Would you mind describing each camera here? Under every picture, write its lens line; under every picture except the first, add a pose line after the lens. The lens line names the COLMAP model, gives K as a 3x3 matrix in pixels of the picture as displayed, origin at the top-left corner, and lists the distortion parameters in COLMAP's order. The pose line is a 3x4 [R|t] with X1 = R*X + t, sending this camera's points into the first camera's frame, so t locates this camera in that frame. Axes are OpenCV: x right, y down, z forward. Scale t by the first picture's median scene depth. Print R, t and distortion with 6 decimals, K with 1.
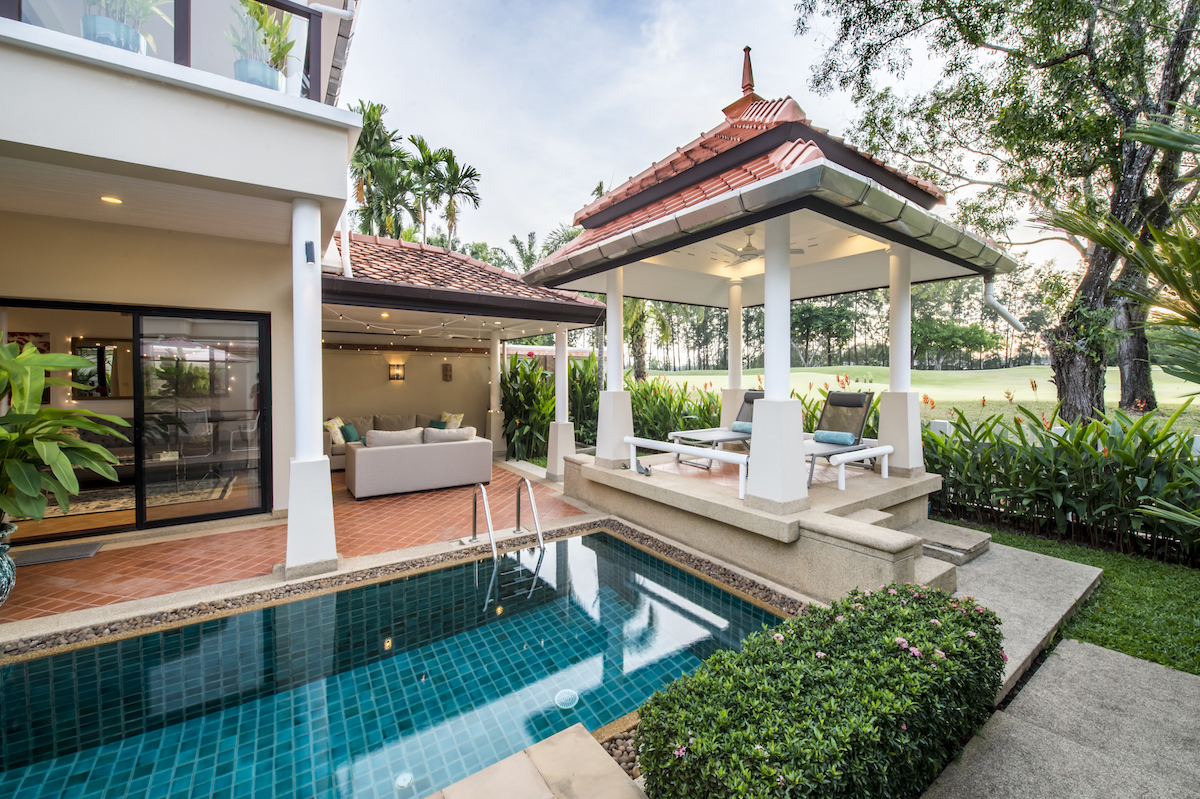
lens RADIAL K [[467.0, 0, 633.2], [0, 467.0, 377.5], [0, 0, 1]] dist [-0.009113, -0.000293]
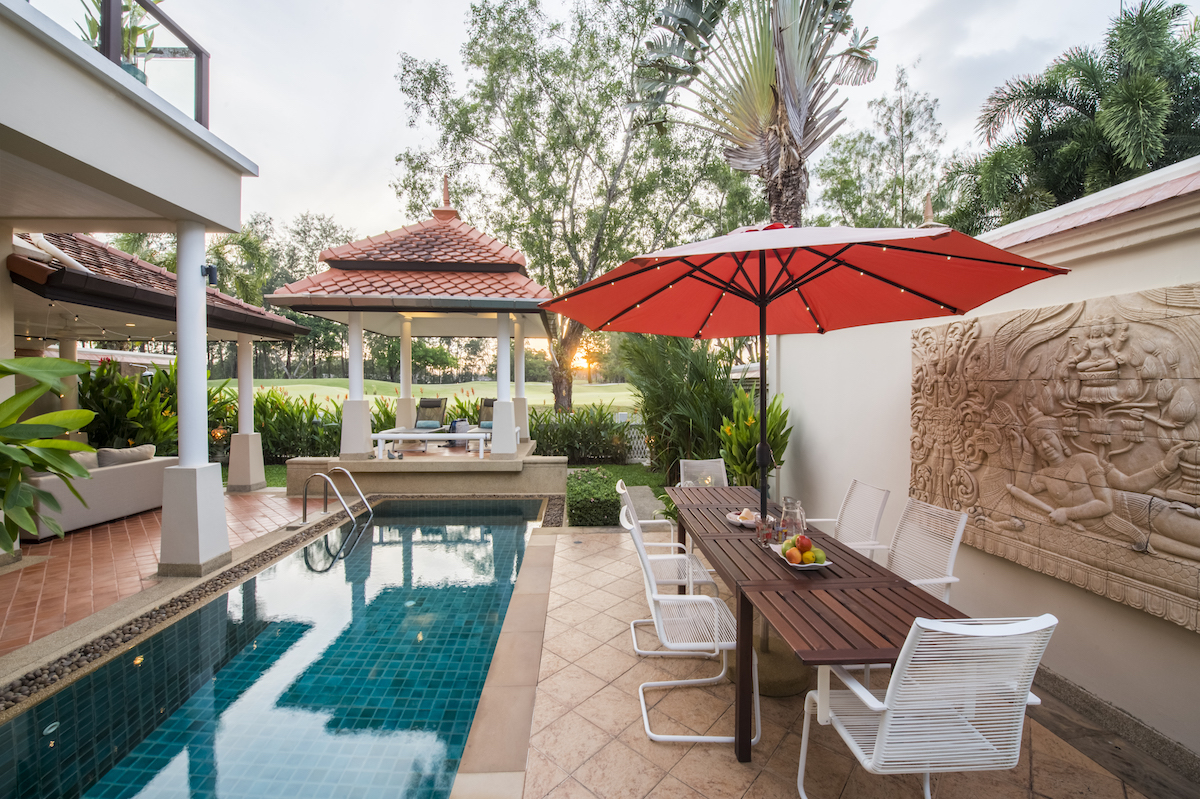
lens RADIAL K [[467.0, 0, 600.0], [0, 467.0, 392.5], [0, 0, 1]] dist [-0.009113, -0.000293]
pose [[0.540020, -0.004021, 0.841643, -0.592297], [-0.000097, 0.999988, 0.004840, 0.000912], [-0.841652, -0.002695, 0.540013, -0.193475]]
